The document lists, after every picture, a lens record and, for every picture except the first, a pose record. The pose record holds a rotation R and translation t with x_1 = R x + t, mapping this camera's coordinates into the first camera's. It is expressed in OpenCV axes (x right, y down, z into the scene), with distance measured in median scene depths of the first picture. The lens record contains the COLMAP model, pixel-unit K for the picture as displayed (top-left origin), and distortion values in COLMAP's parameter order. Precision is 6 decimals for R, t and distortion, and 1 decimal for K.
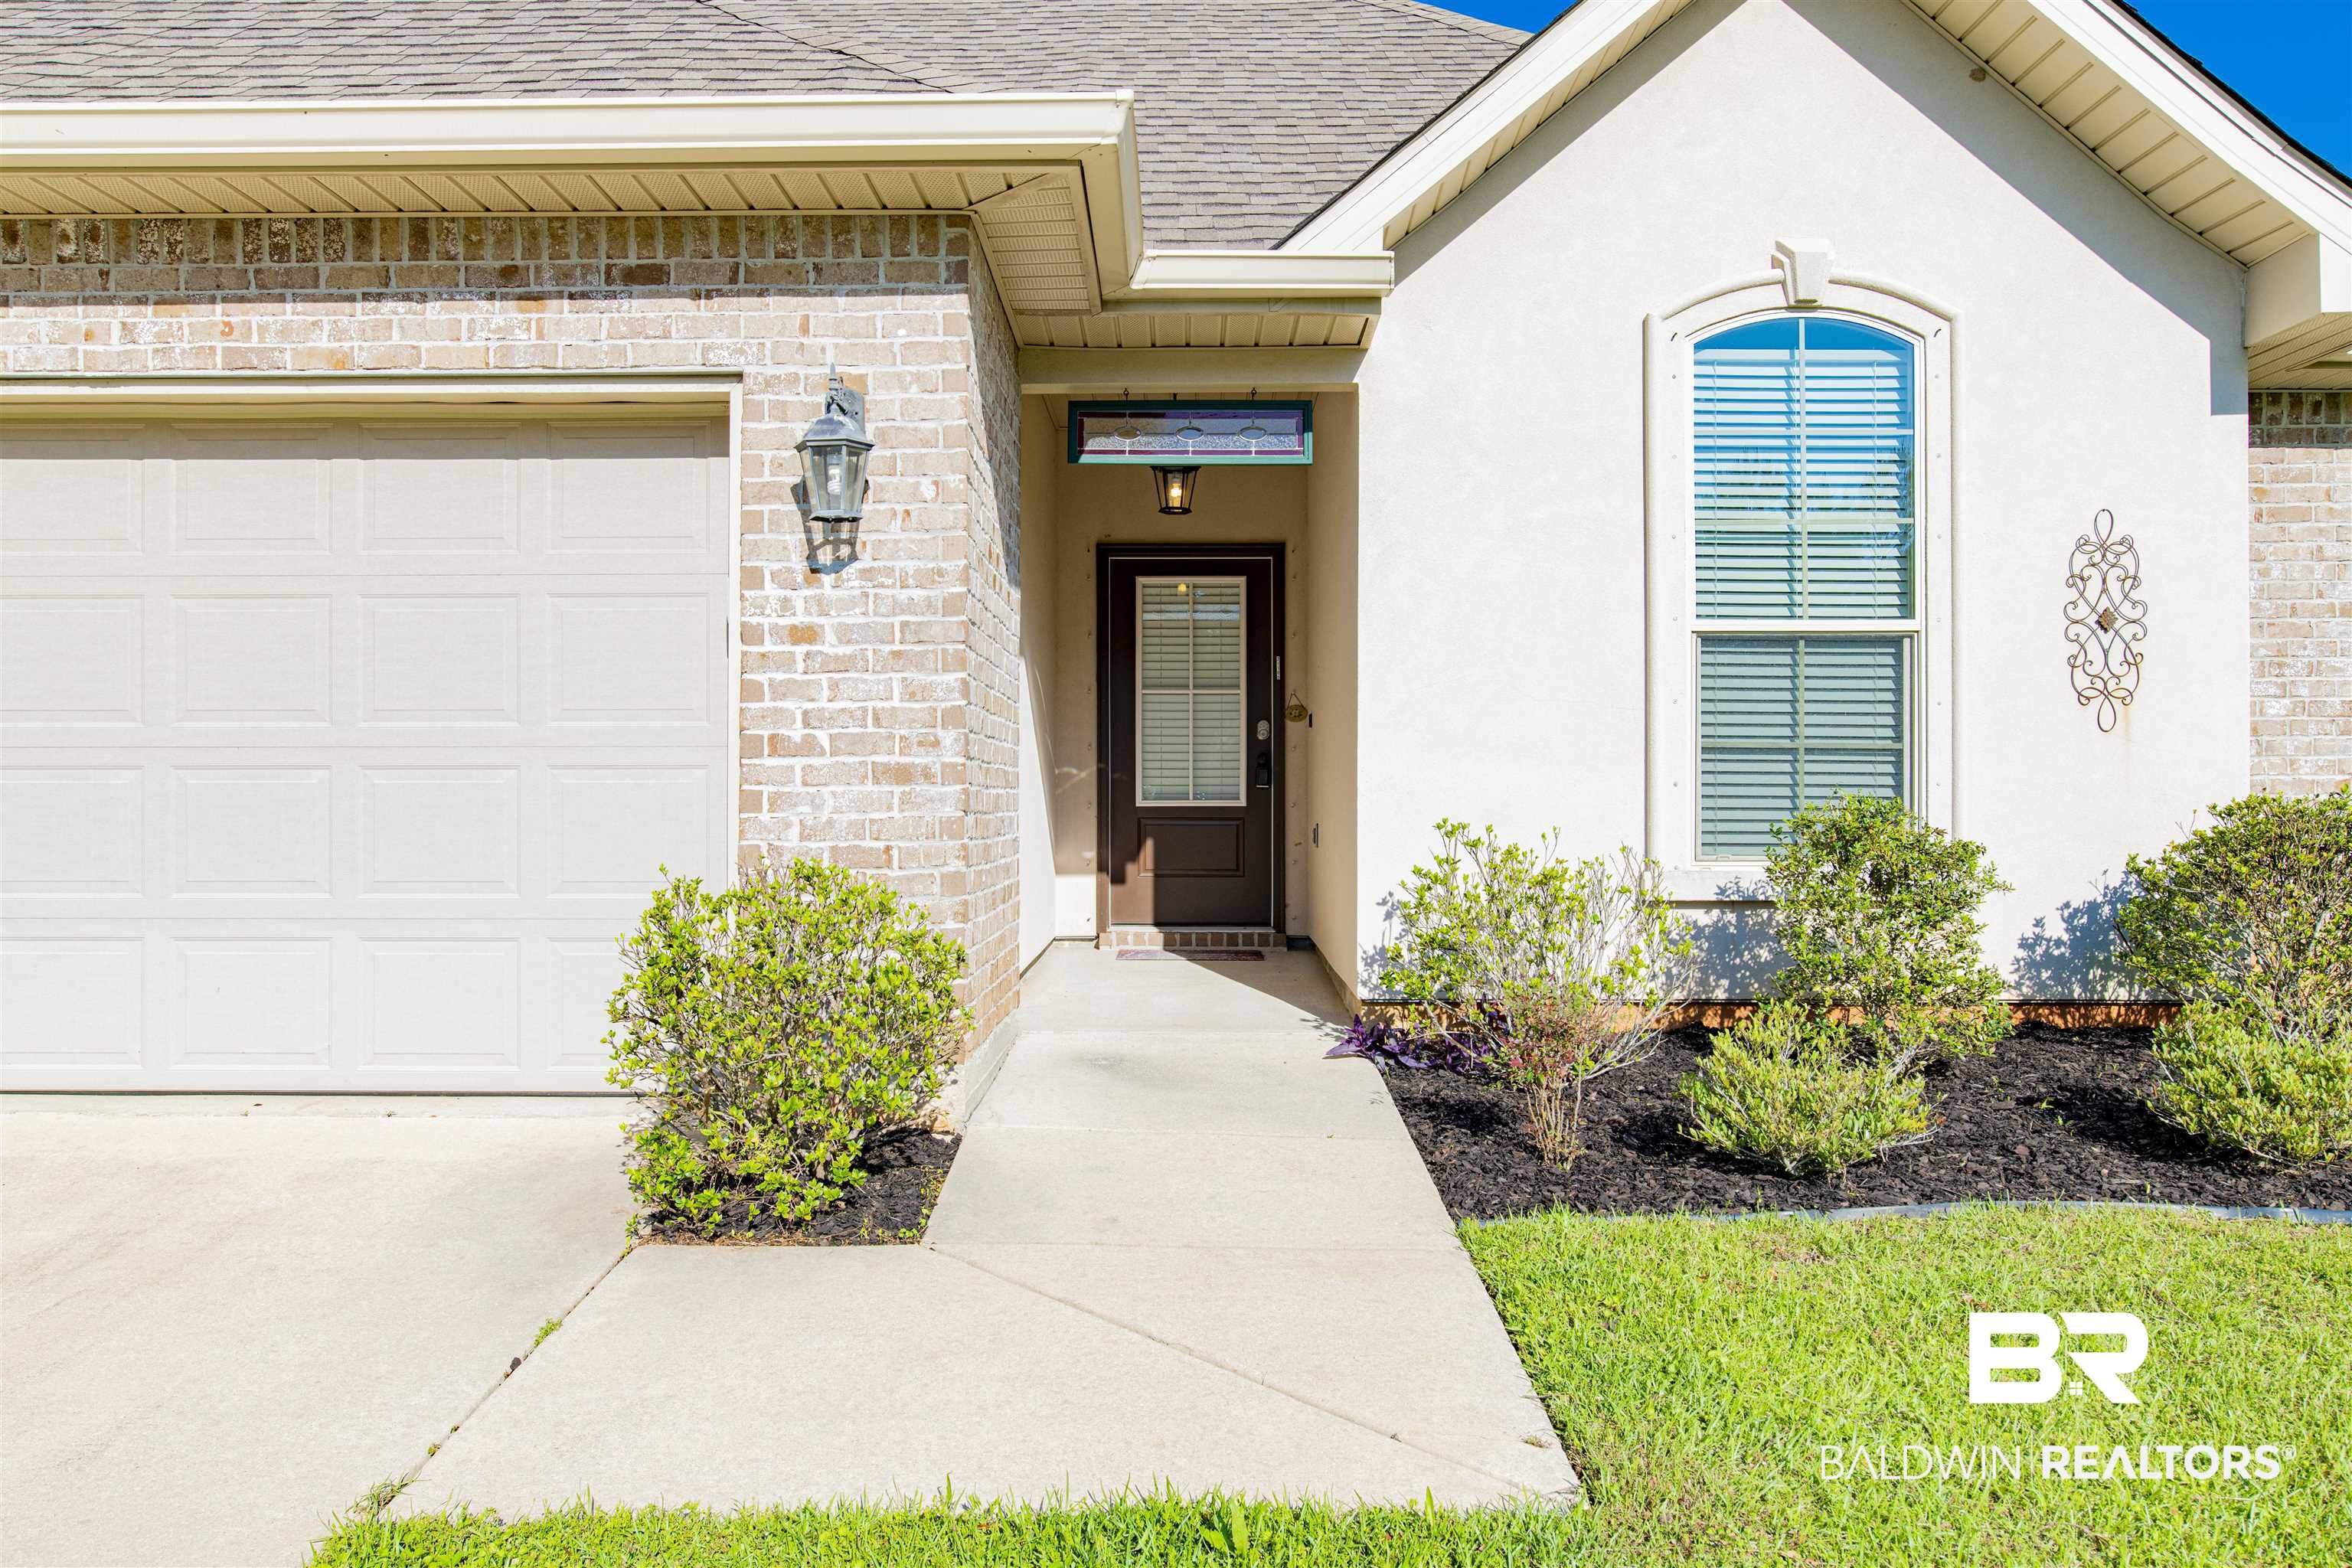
lens RADIAL K [[1683.1, 0, 1140.5], [0, 1683.1, 791.6], [0, 0, 1]] dist [-0.043595, 0.048042]
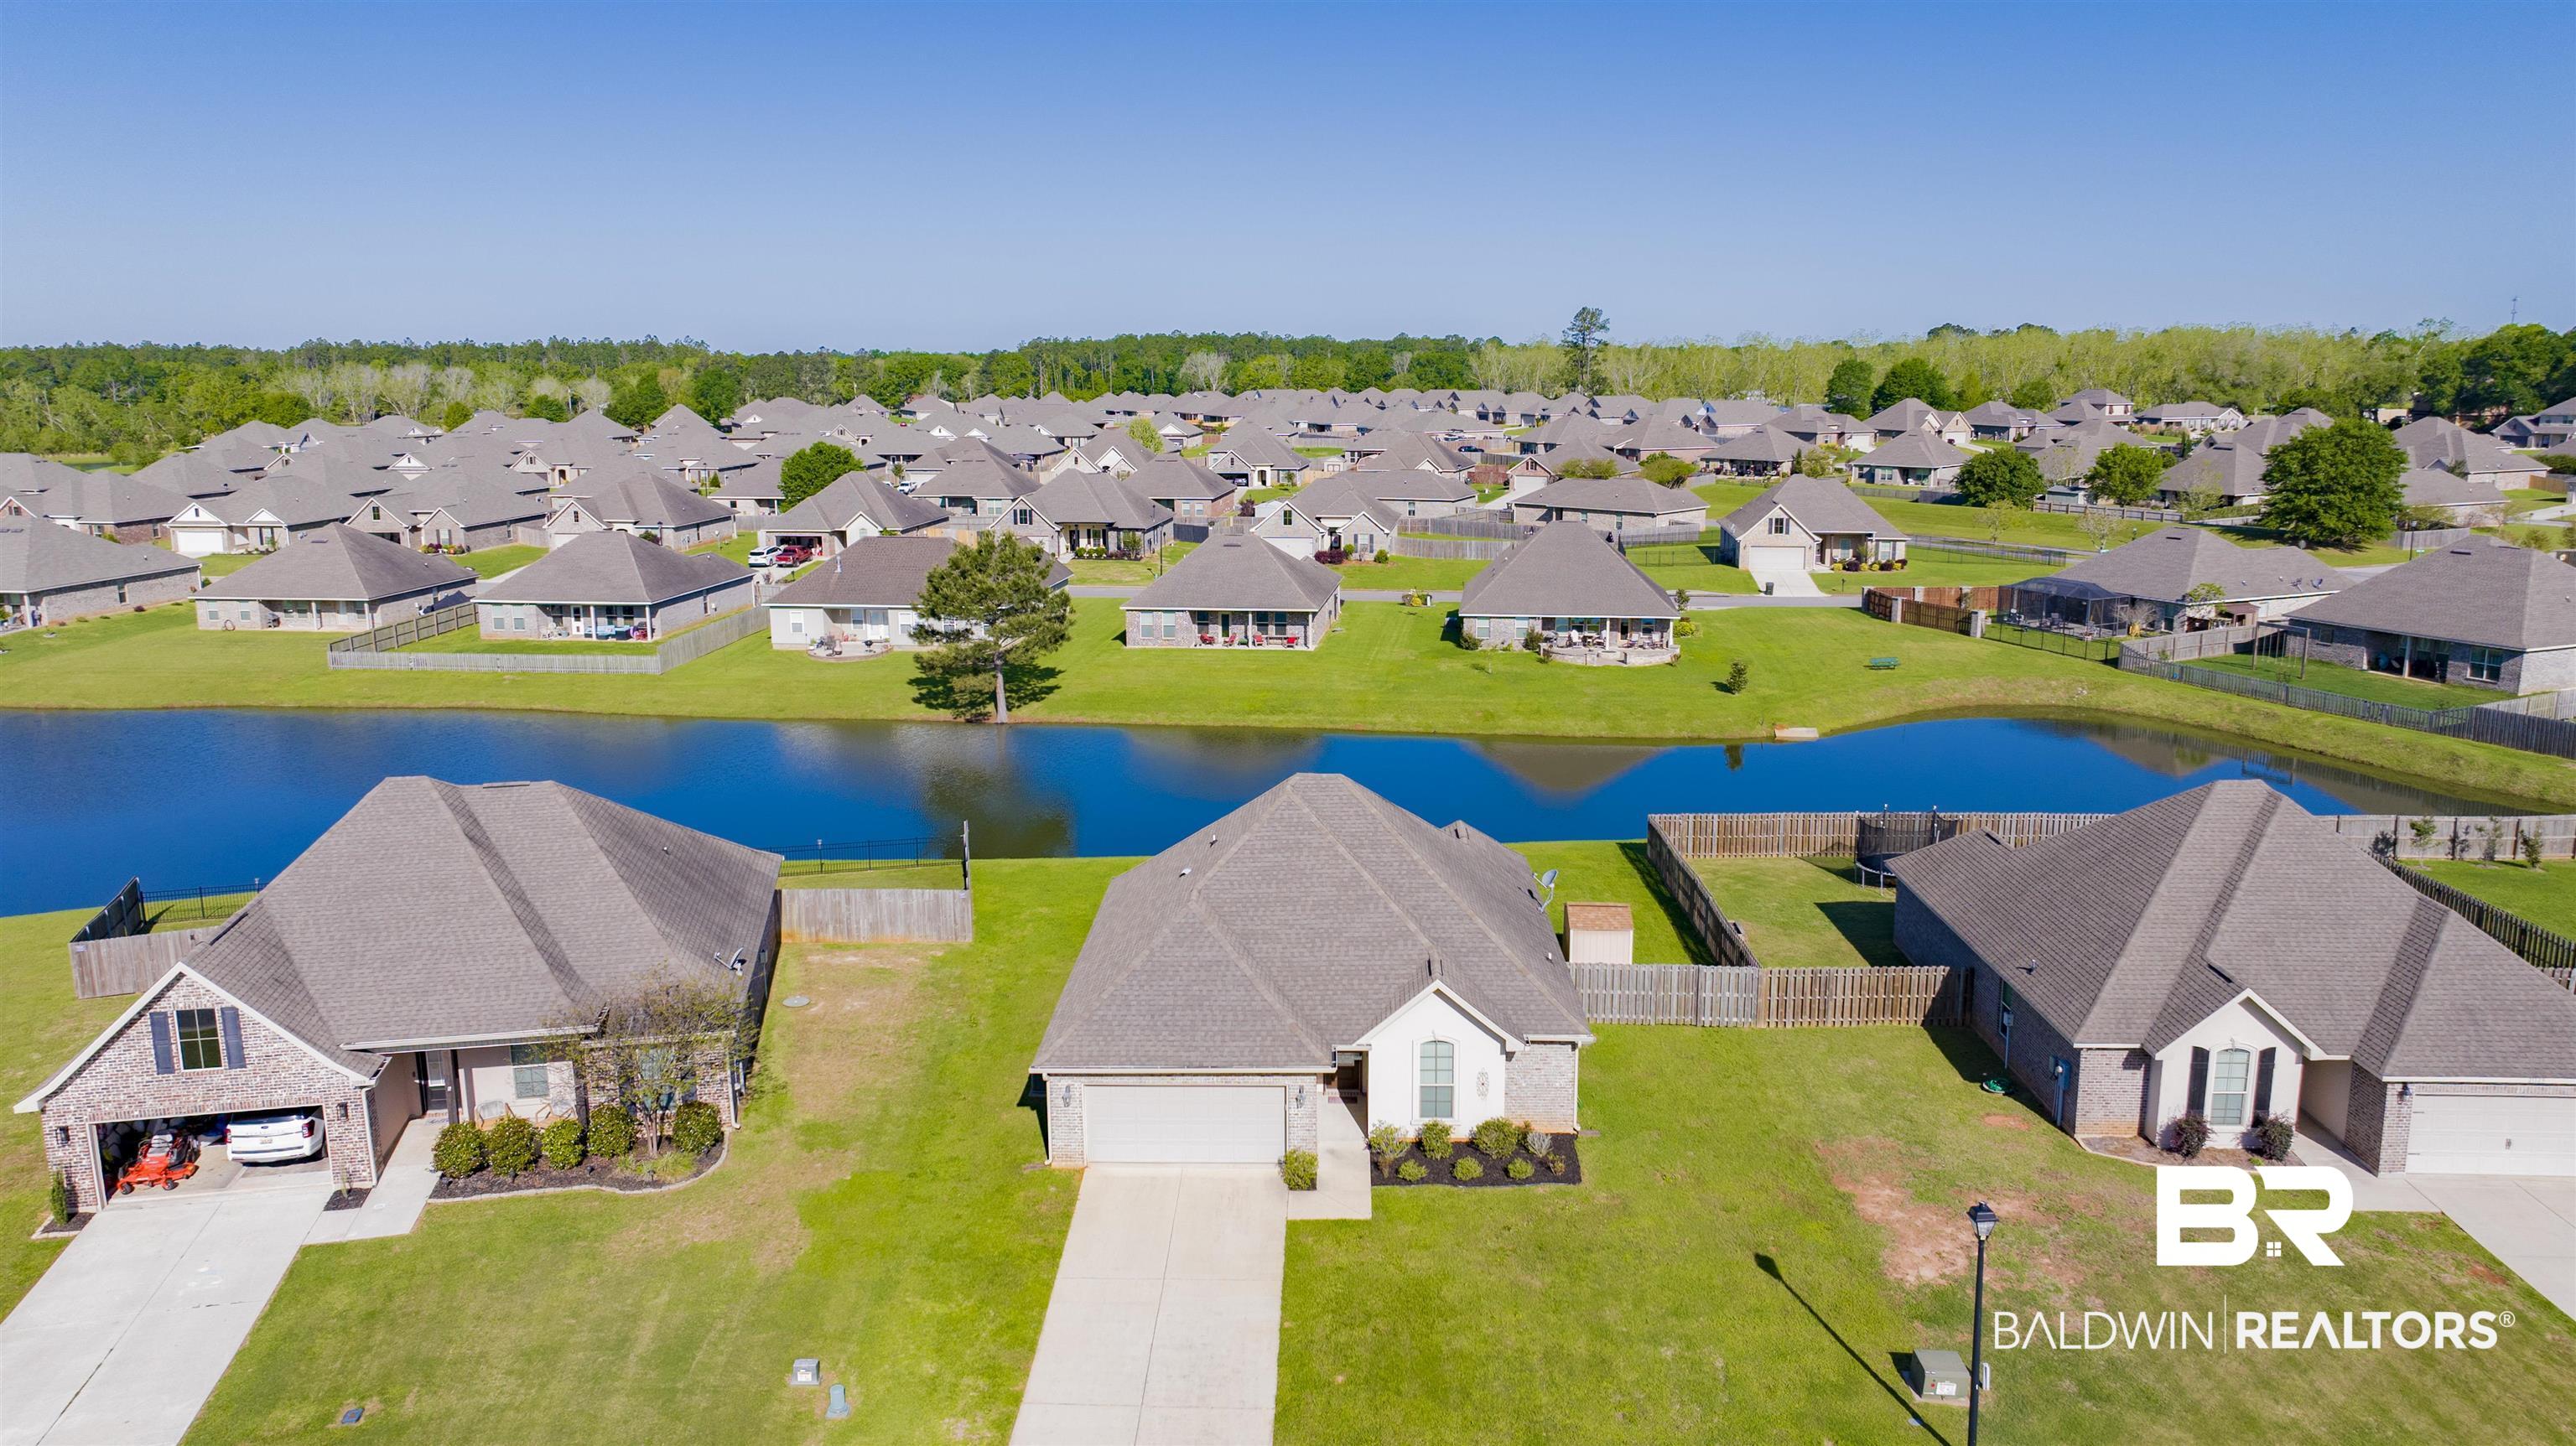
lens RADIAL K [[1768.1, 0, 1288.0], [0, 1768.1, 723.0], [0, 0, 1]] dist [-0.003906, -0.030768]
pose [[0.999971, 0.005450, 0.005401, -0.262257], [-0.006359, 0.982541, 0.185936, -3.102545], [-0.004294, -0.185965, 0.982547, -6.192198]]
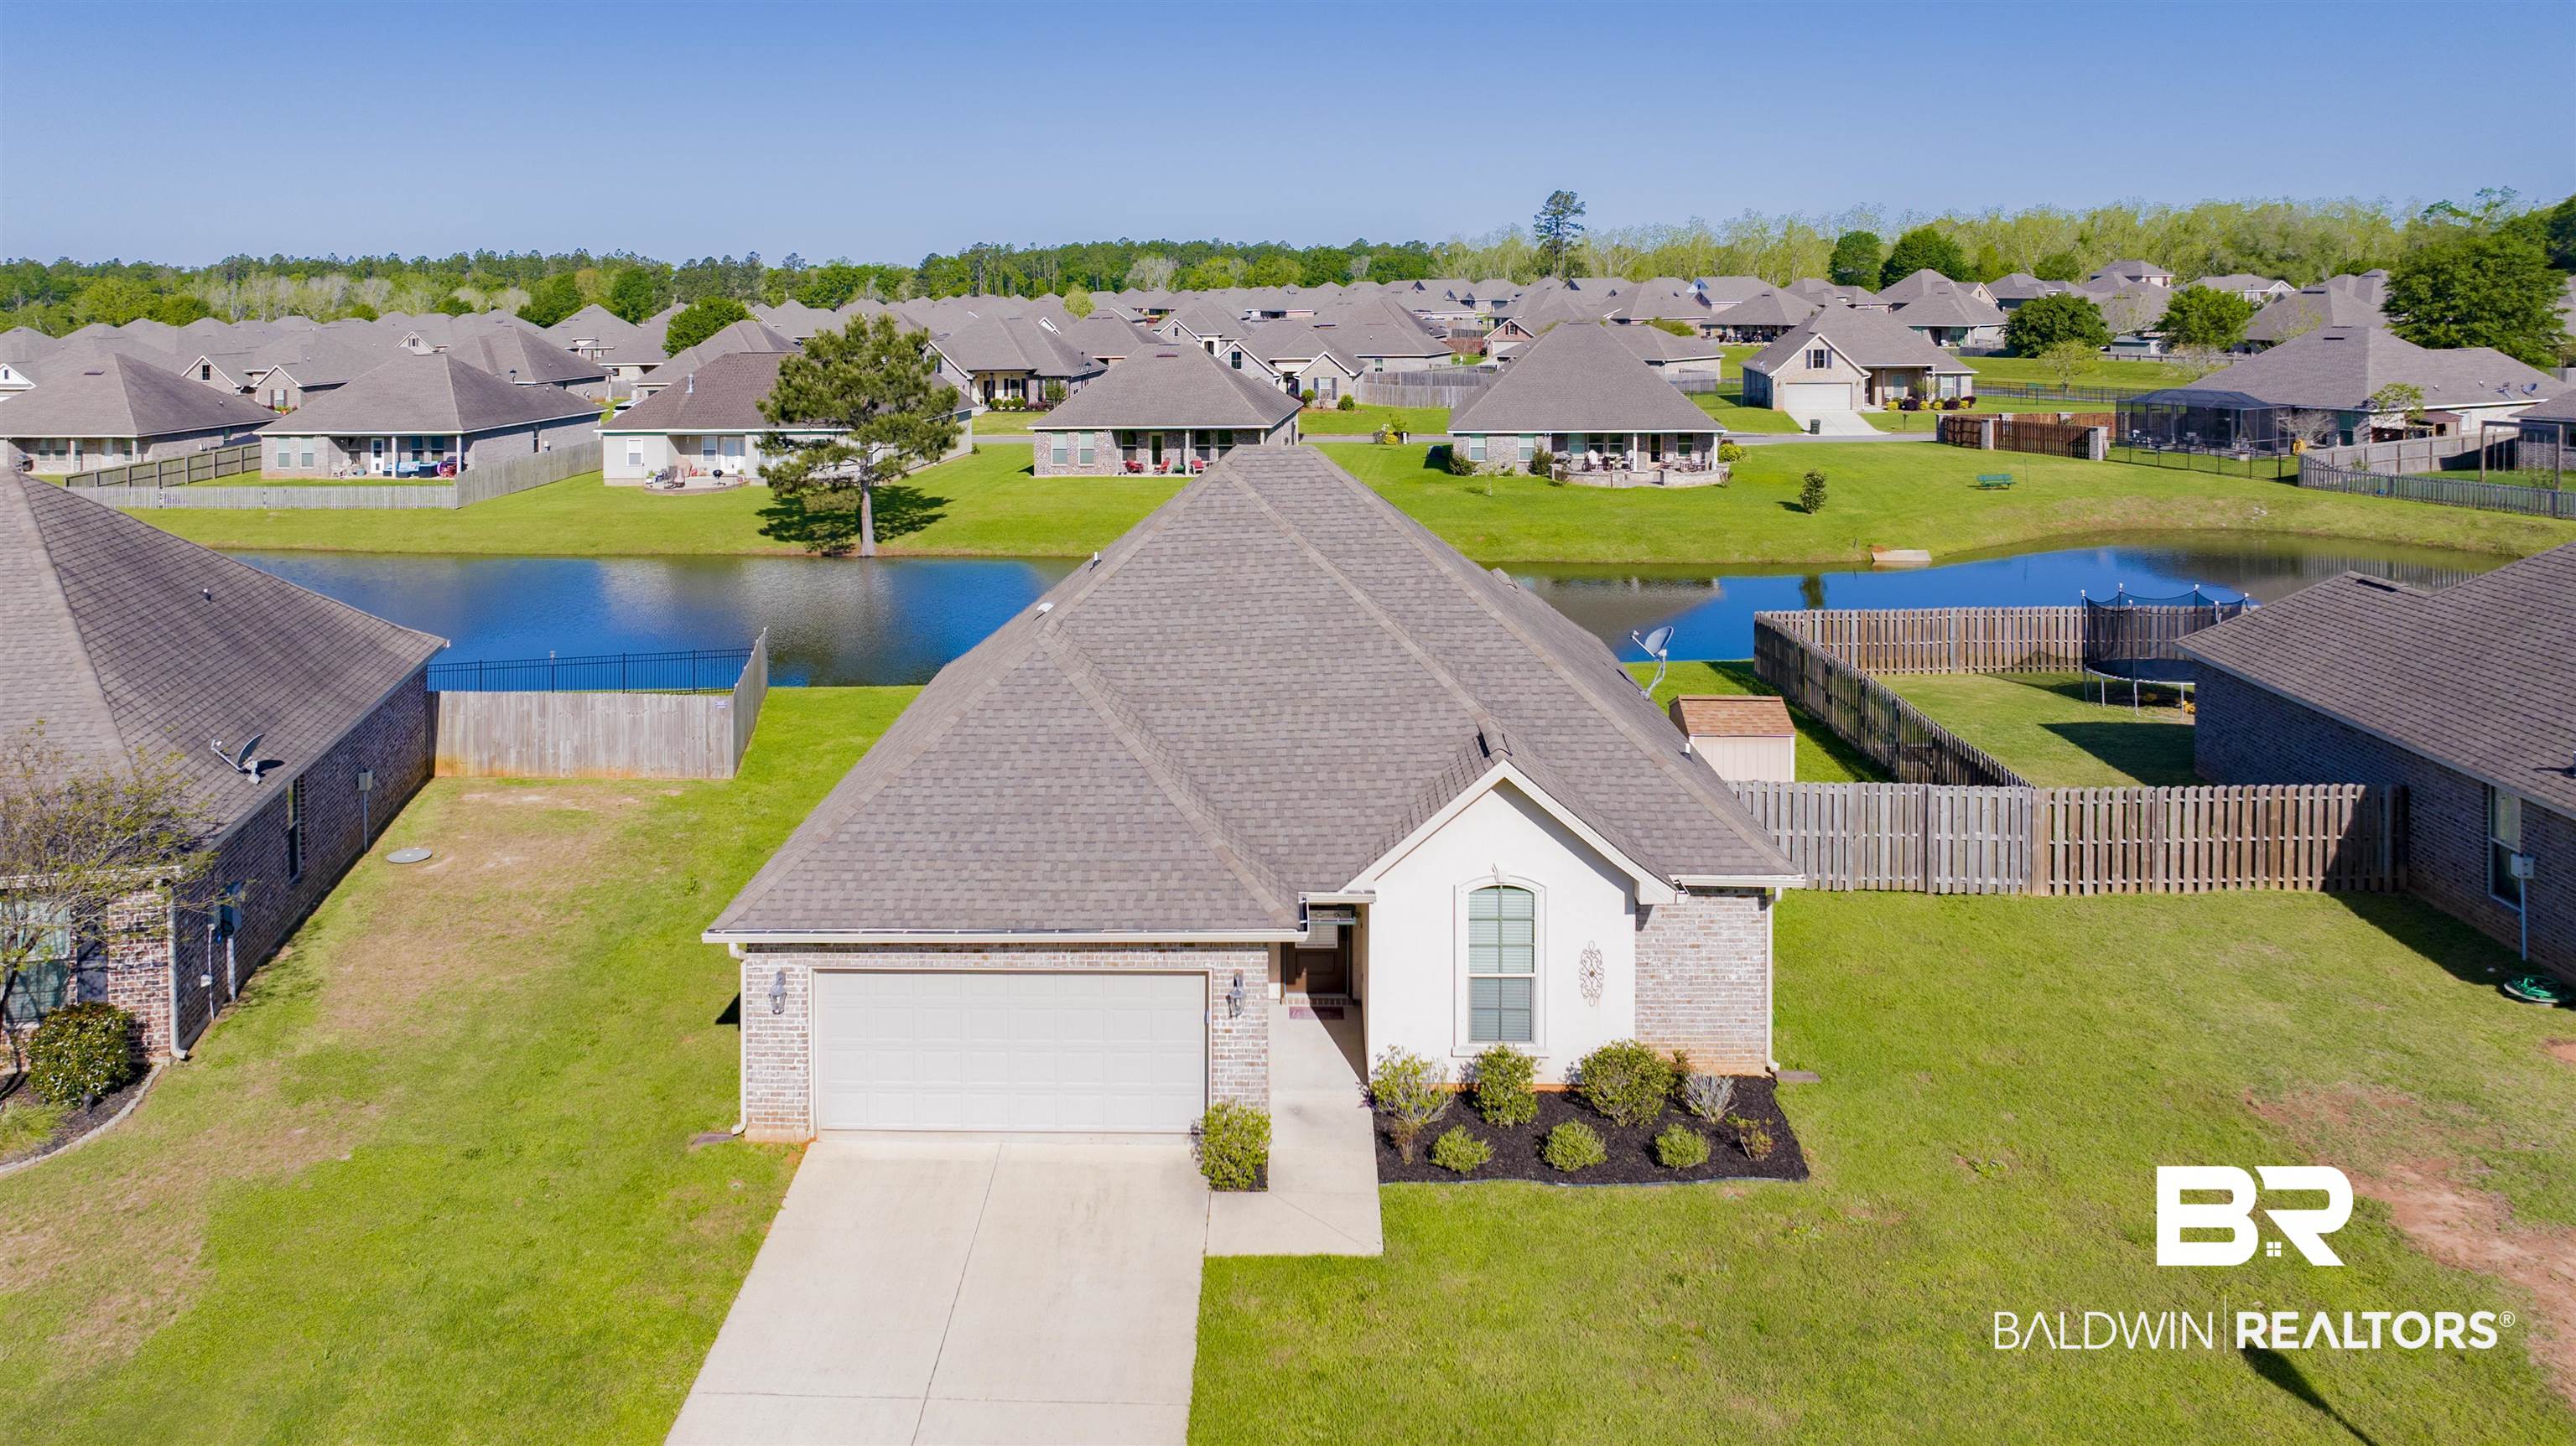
lens RADIAL K [[1870.9, 0, 1185.7], [0, 1870.9, 357.6], [0, 0, 1]] dist [-0.011380, 0.000371]
pose [[0.999679, -0.000884, -0.025307, -0.160975], [0.001574, 0.999627, 0.027259, -1.617351], [0.025273, -0.027290, 0.999308, -3.068166]]
